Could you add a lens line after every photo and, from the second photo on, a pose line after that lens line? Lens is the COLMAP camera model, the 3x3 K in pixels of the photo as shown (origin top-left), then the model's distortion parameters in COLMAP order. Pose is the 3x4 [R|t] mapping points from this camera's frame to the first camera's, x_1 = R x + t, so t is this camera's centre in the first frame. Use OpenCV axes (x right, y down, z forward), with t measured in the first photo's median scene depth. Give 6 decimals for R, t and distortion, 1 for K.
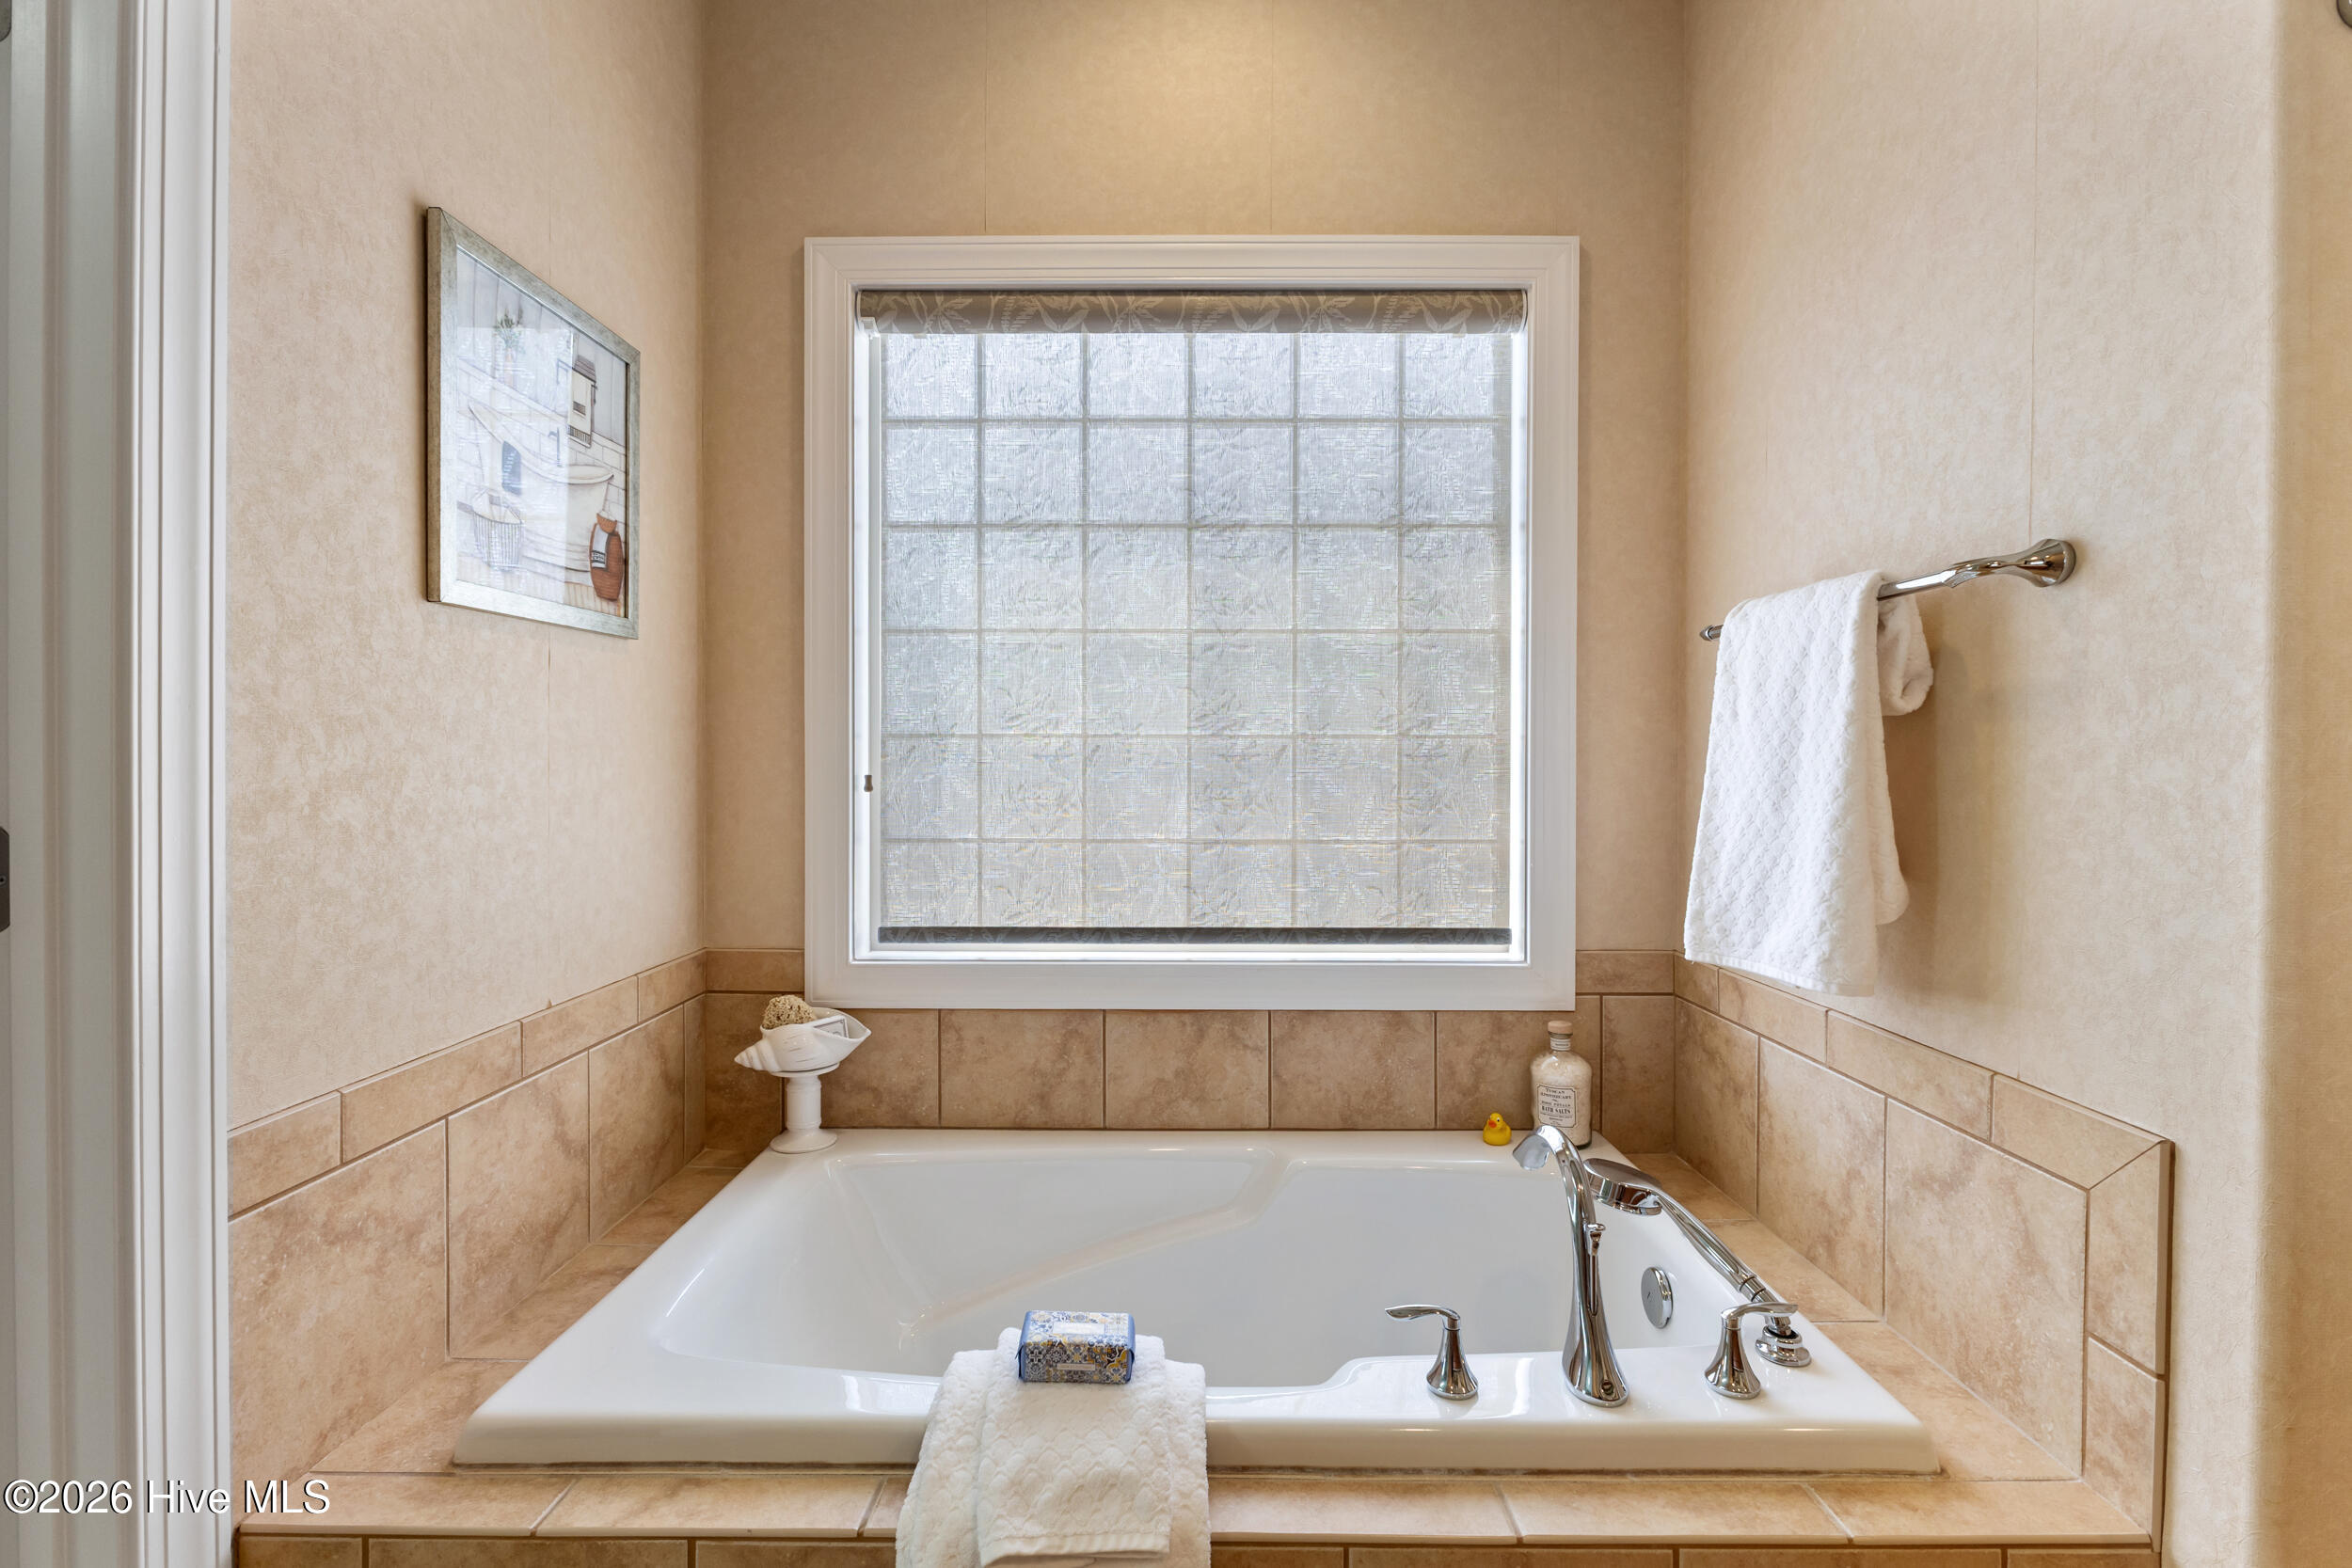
lens RADIAL K [[1061.2, 0, 1176.0], [0, 1061.2, 784.0], [0, 0, 1]] dist [-0.002725, 0.000328]
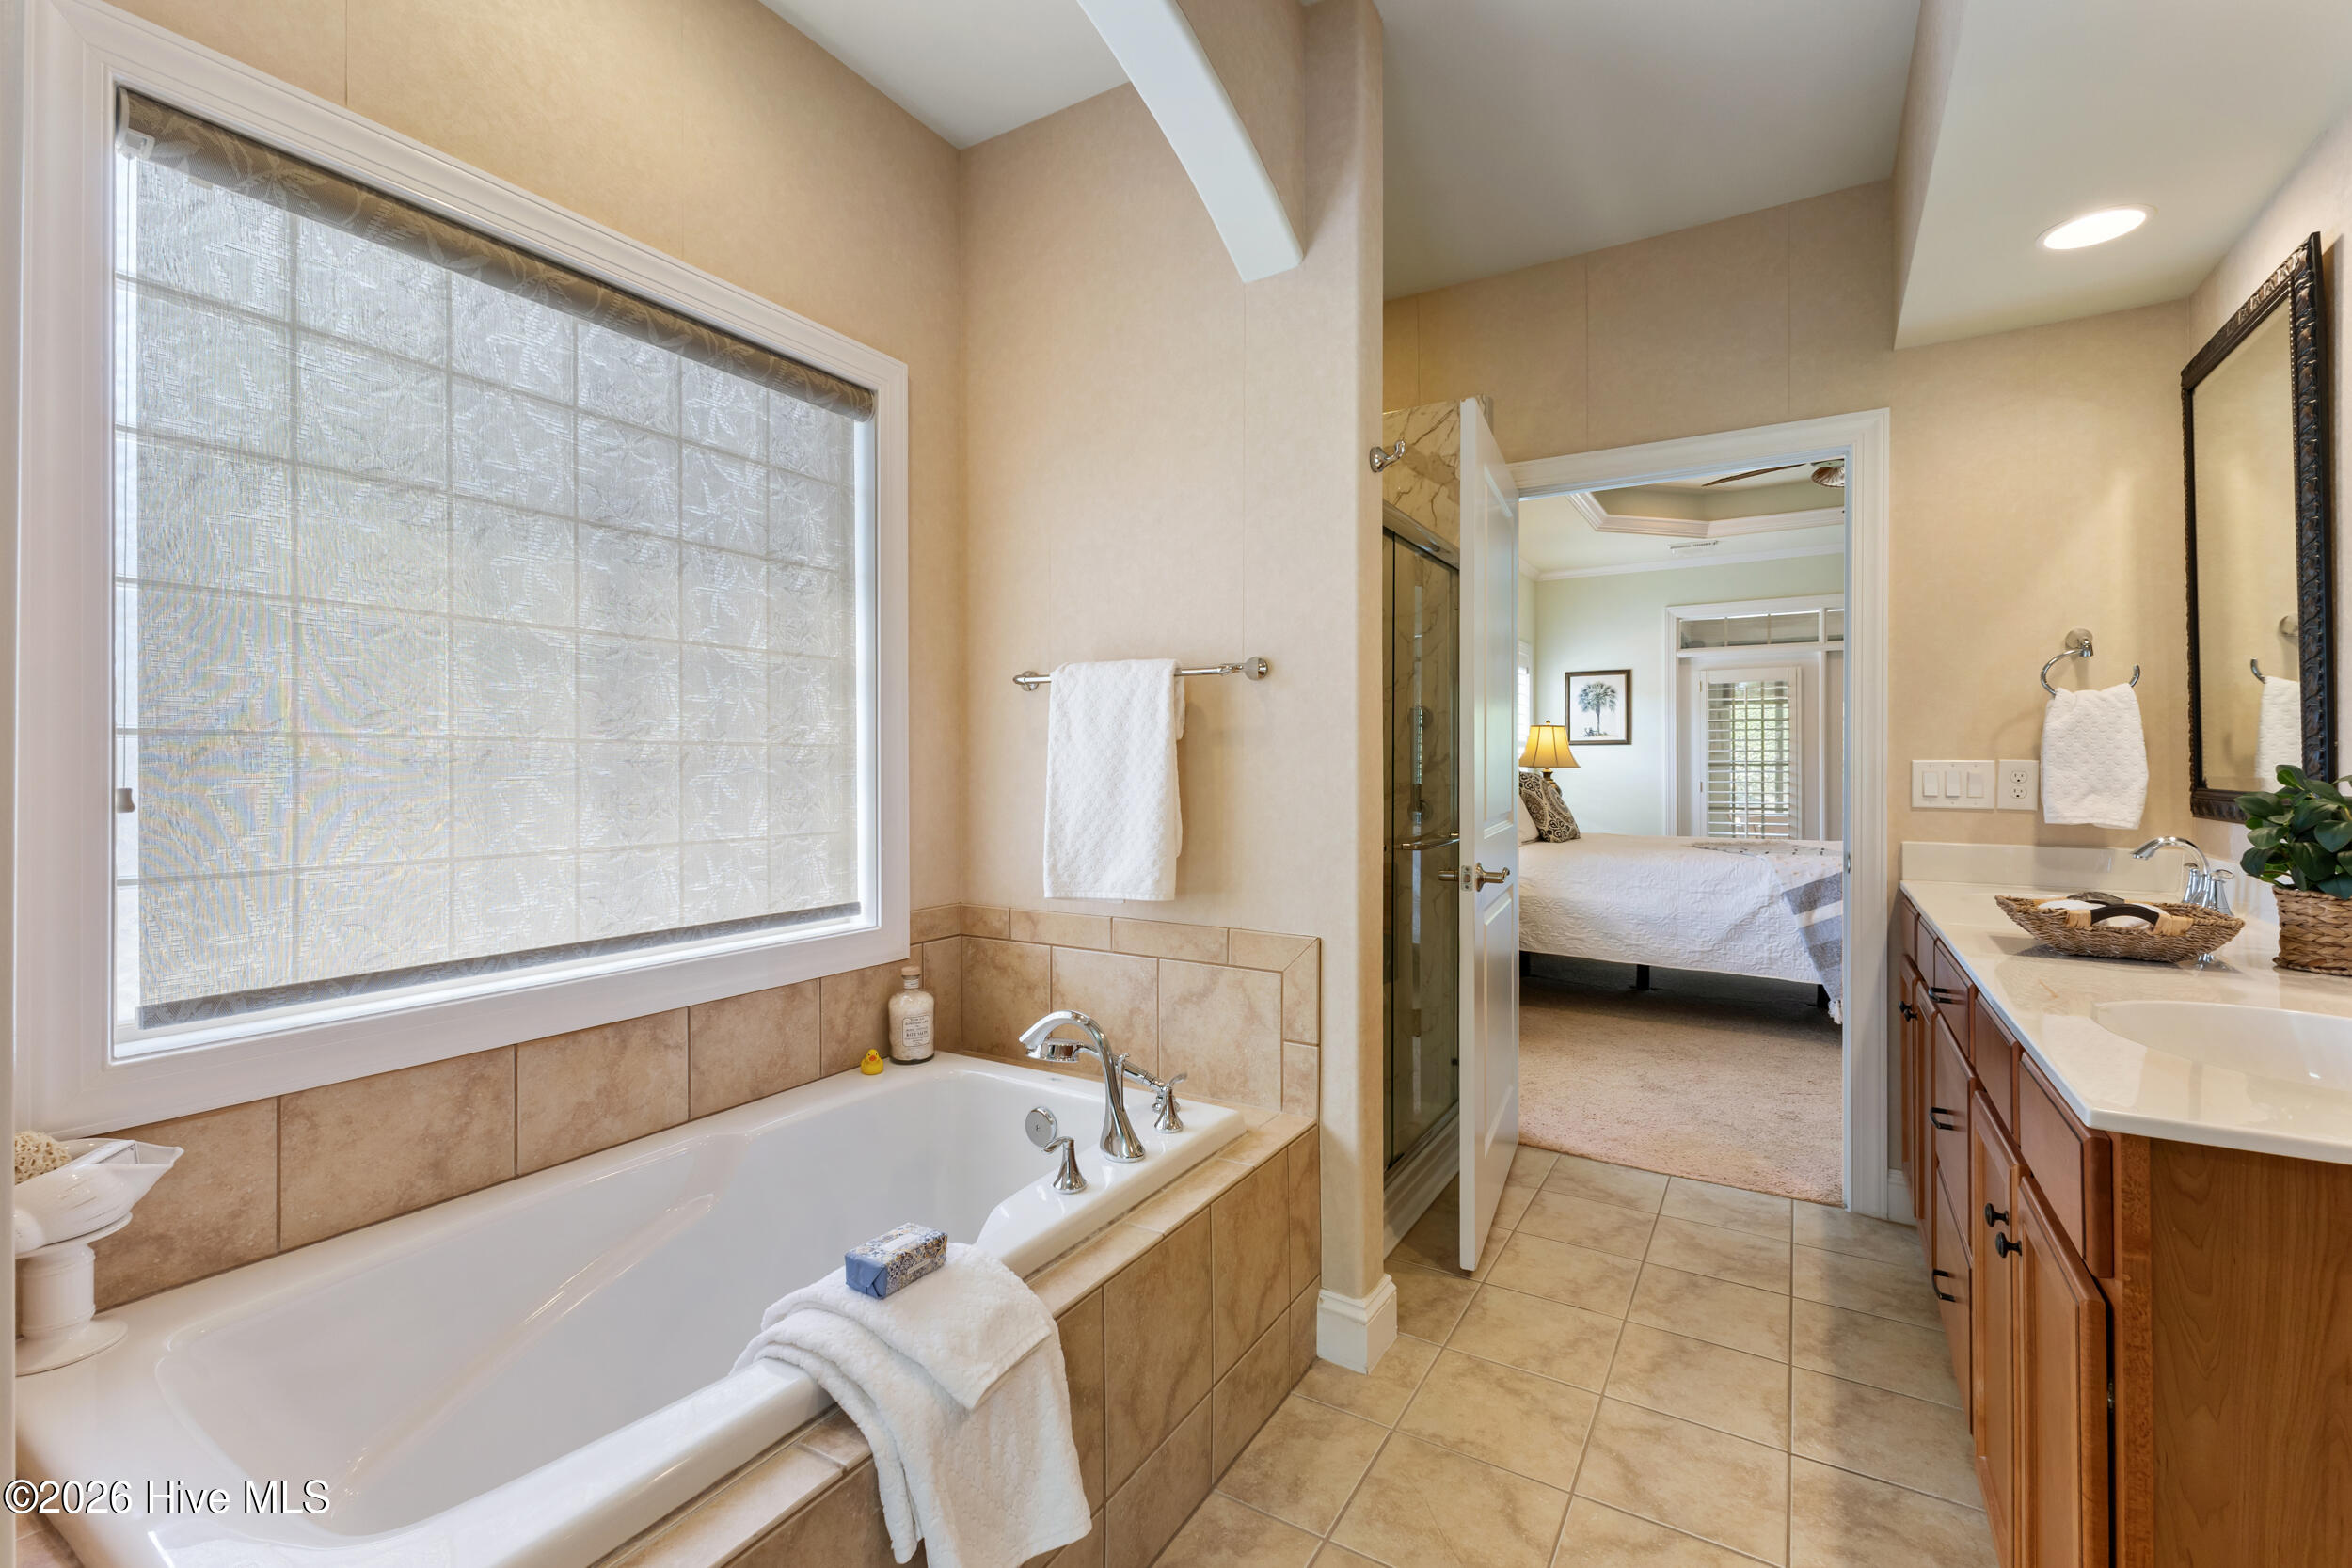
lens RADIAL K [[1007.4, 0, 1174.0], [0, 1007.4, 779.9], [0, 0, 1]] dist [0.010388, -0.000526]
pose [[0.521695, -0.013814, 0.853020, -0.511150], [0.017810, 0.999827, 0.005299, -0.005525], [-0.852946, 0.012428, 0.521851, 0.075299]]
